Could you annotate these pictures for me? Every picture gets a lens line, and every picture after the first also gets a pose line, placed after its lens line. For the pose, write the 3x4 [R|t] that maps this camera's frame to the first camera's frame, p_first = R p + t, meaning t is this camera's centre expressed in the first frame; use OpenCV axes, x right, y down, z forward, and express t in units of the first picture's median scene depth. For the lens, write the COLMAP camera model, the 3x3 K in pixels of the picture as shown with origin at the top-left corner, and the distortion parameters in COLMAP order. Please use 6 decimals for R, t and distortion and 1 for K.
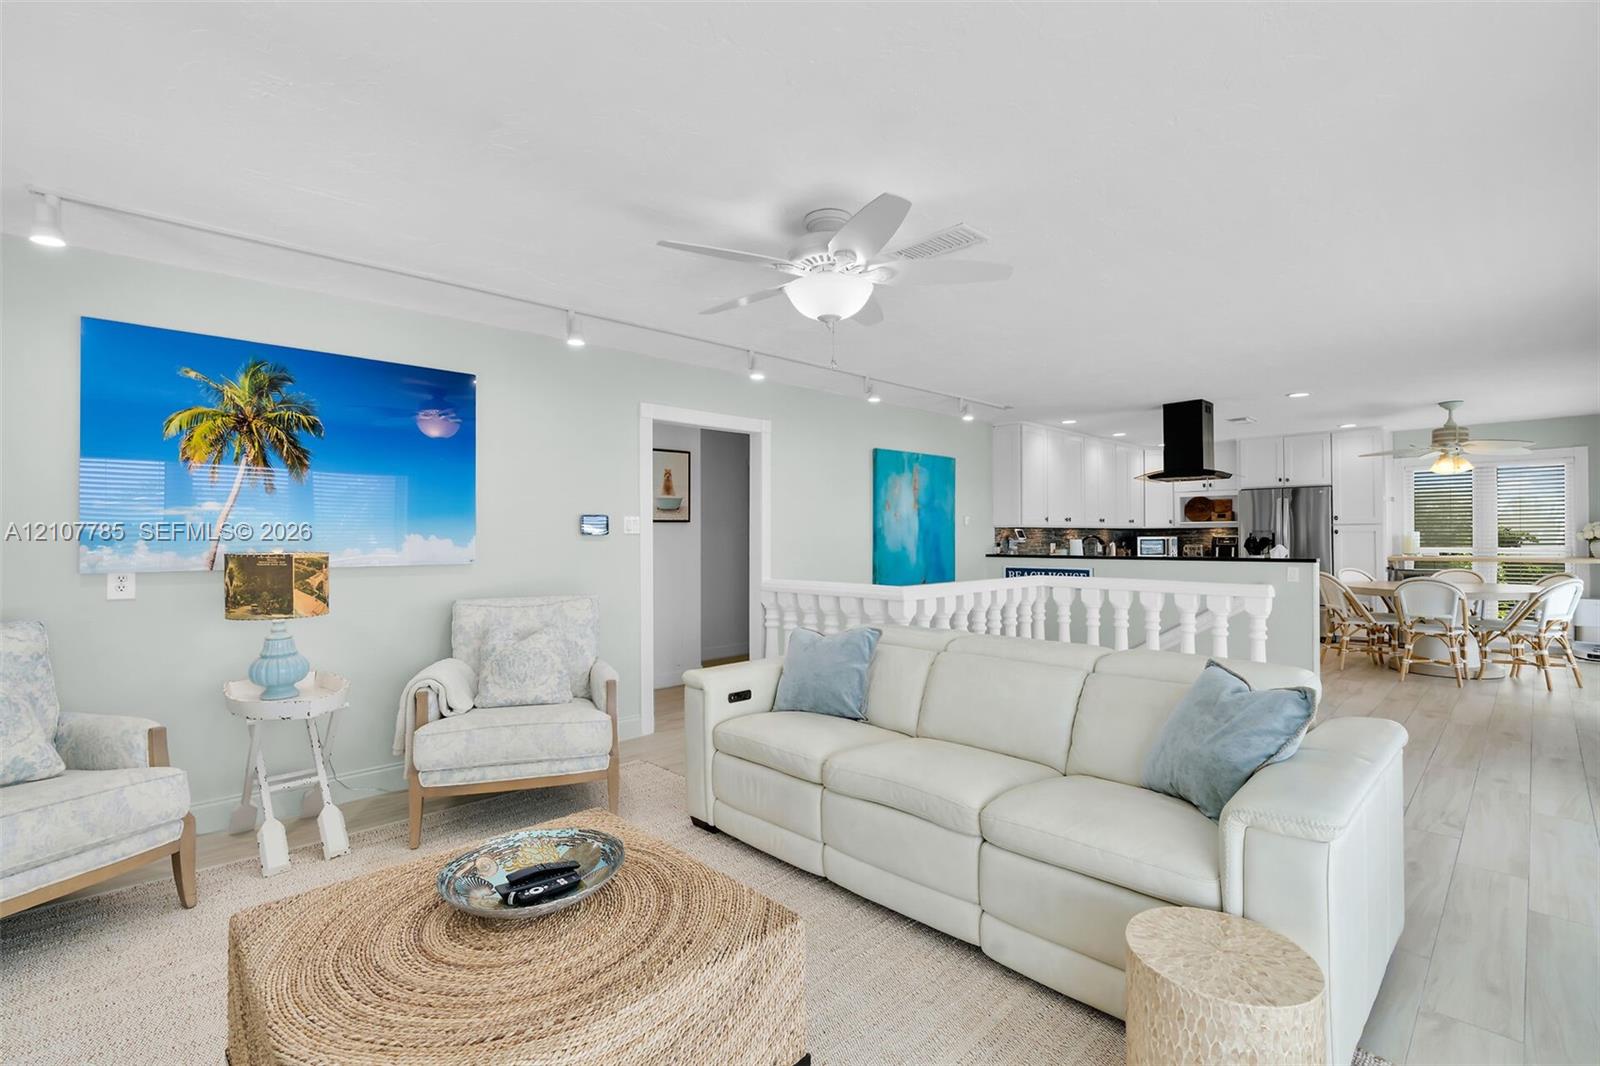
lens RADIAL K [[724.3, 0, 789.4], [0, 724.3, 526.9], [0, 0, 1]] dist [0.001034, 0.001006]
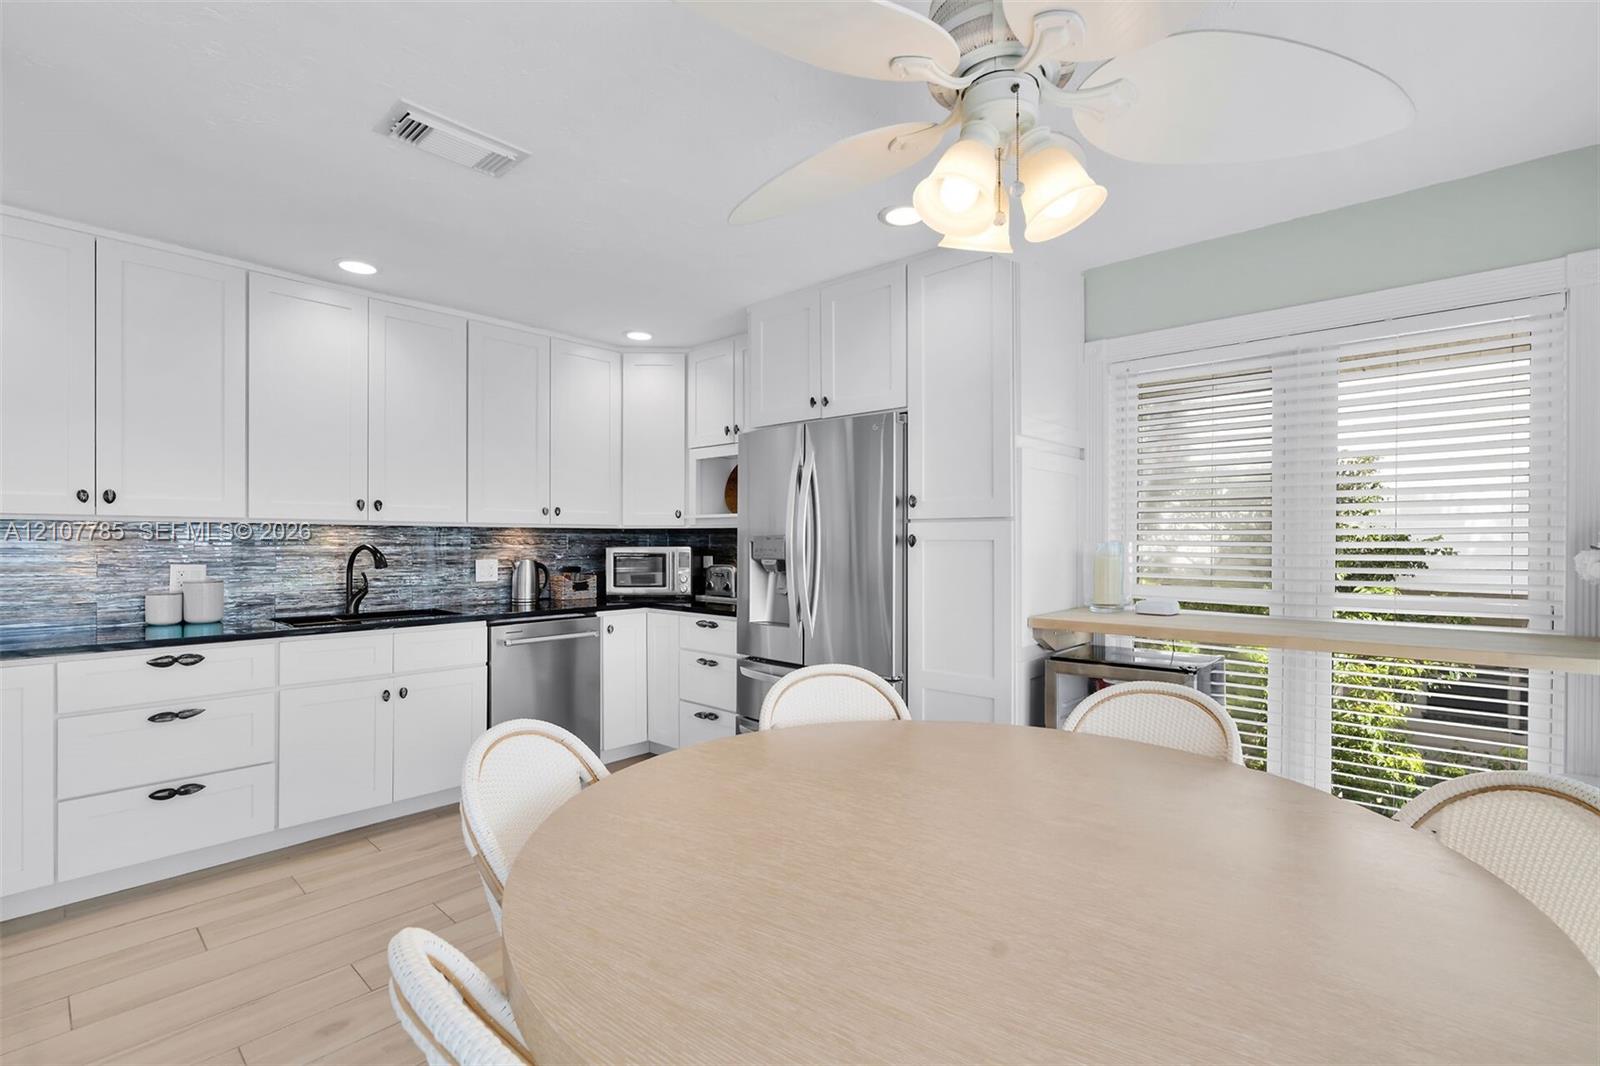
lens RADIAL K [[710.0, 0, 800.0], [0, 710.0, 533.0], [0, 0, 1]] dist [-0.001550, 0.000025]
pose [[0.998915, 0.010999, 0.045249, 0.969188], [-0.011202, 0.999928, 0.004247, 0.003343], [-0.045199, -0.004749, 0.998967, 0.930581]]
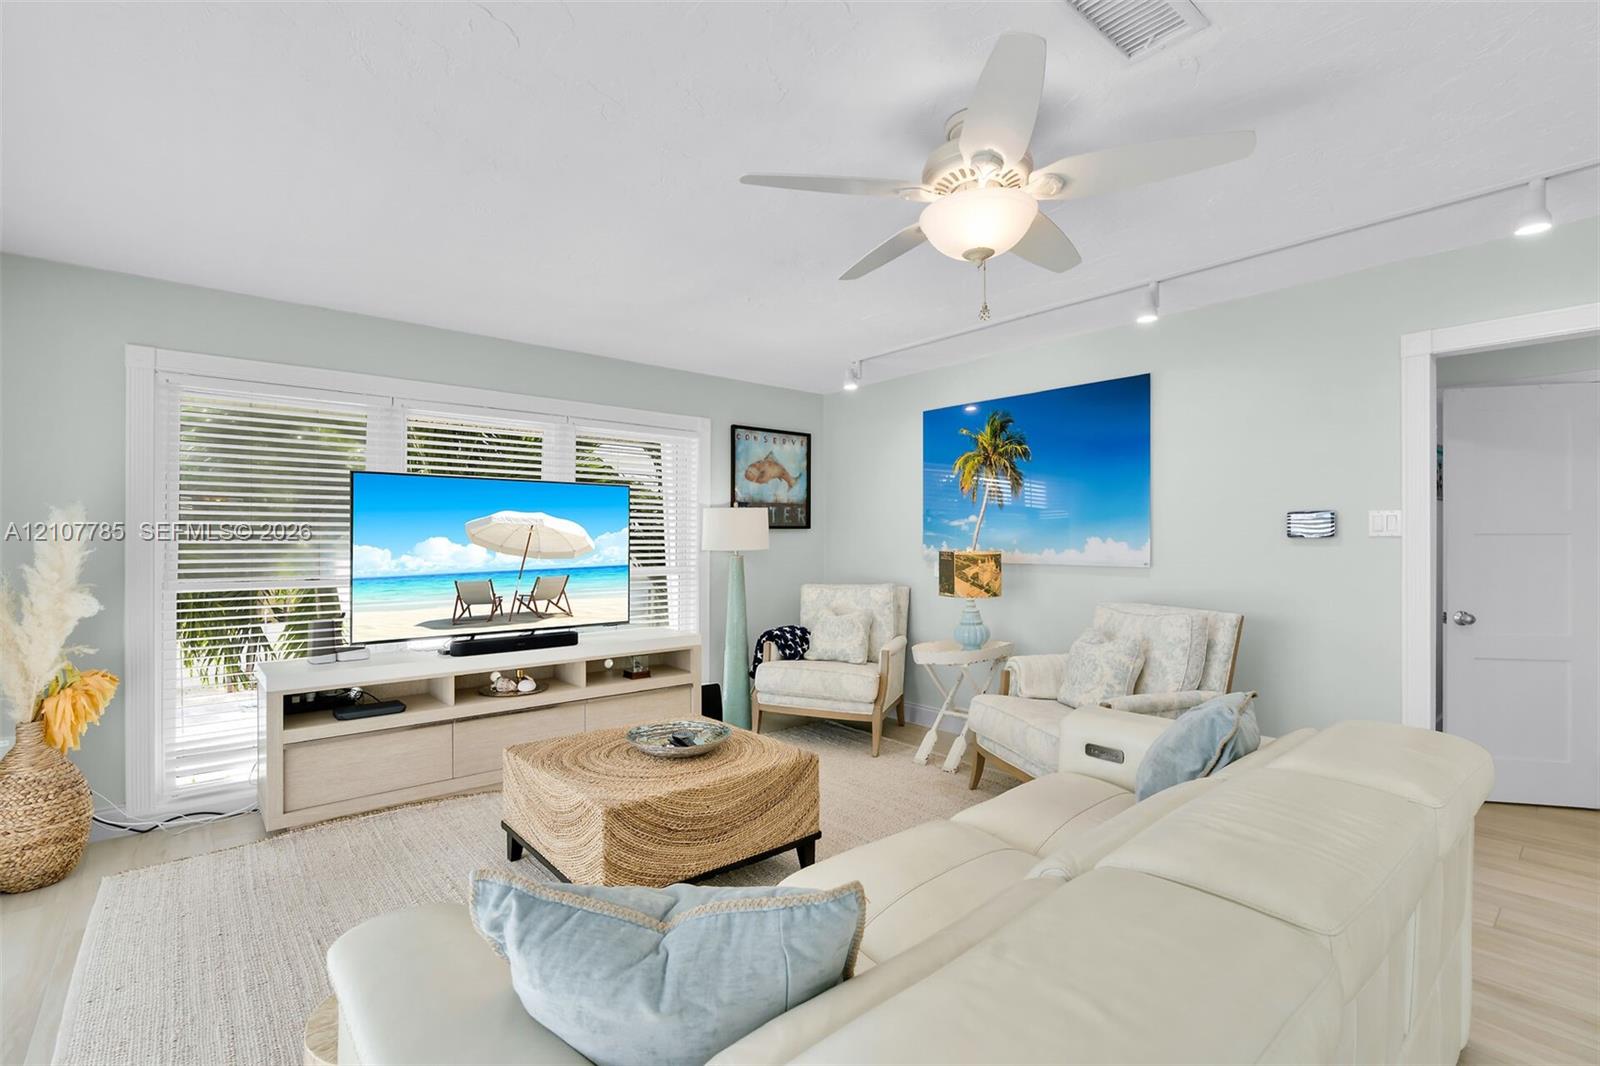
lens RADIAL K [[724.3, 0, 789.4], [0, 724.3, 526.9], [0, 0, 1]] dist [0.001034, 0.001006]
pose [[-0.052706, -0.005533, -0.998595, 0.391098], [0.020439, 0.999769, -0.006618, -0.004678], [0.998401, -0.020759, -0.052581, 0.388919]]
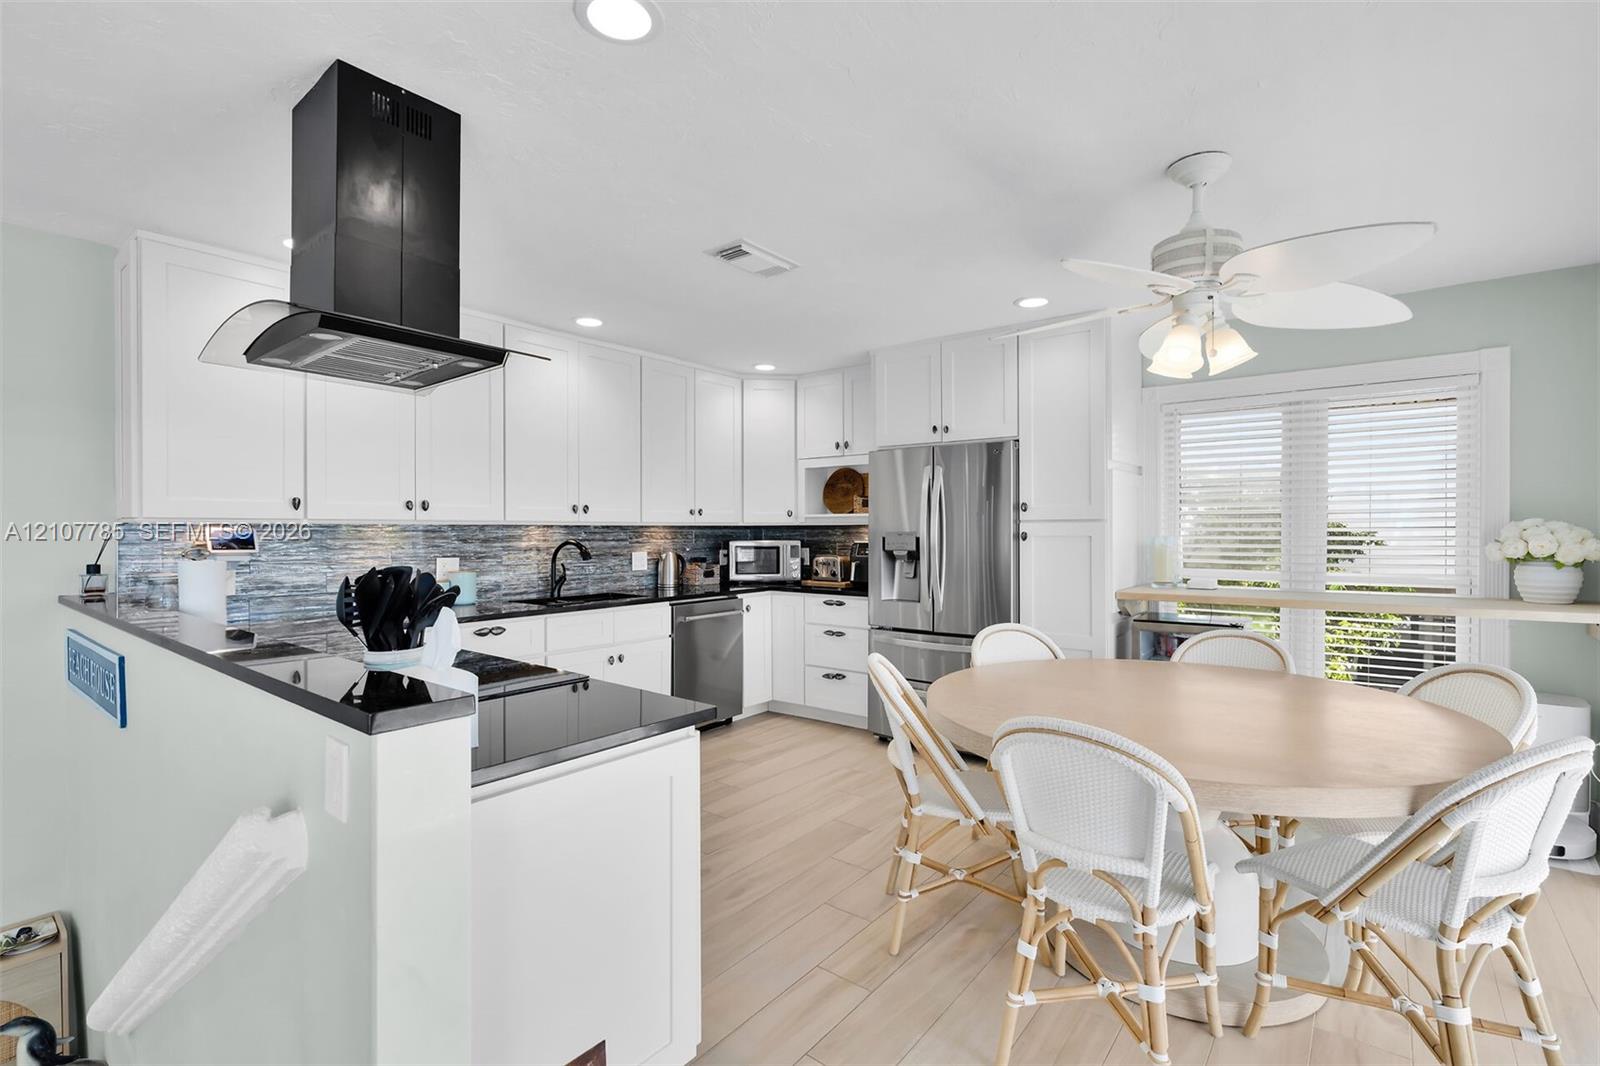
lens RADIAL K [[724.3, 0, 789.4], [0, 724.3, 526.9], [0, 0, 1]] dist [0.001034, 0.001006]
pose [[0.992989, 0.006973, 0.117998, 0.770802], [-0.008289, 0.999909, 0.010665, -0.004515], [-0.117913, -0.011569, 0.992957, 0.772942]]
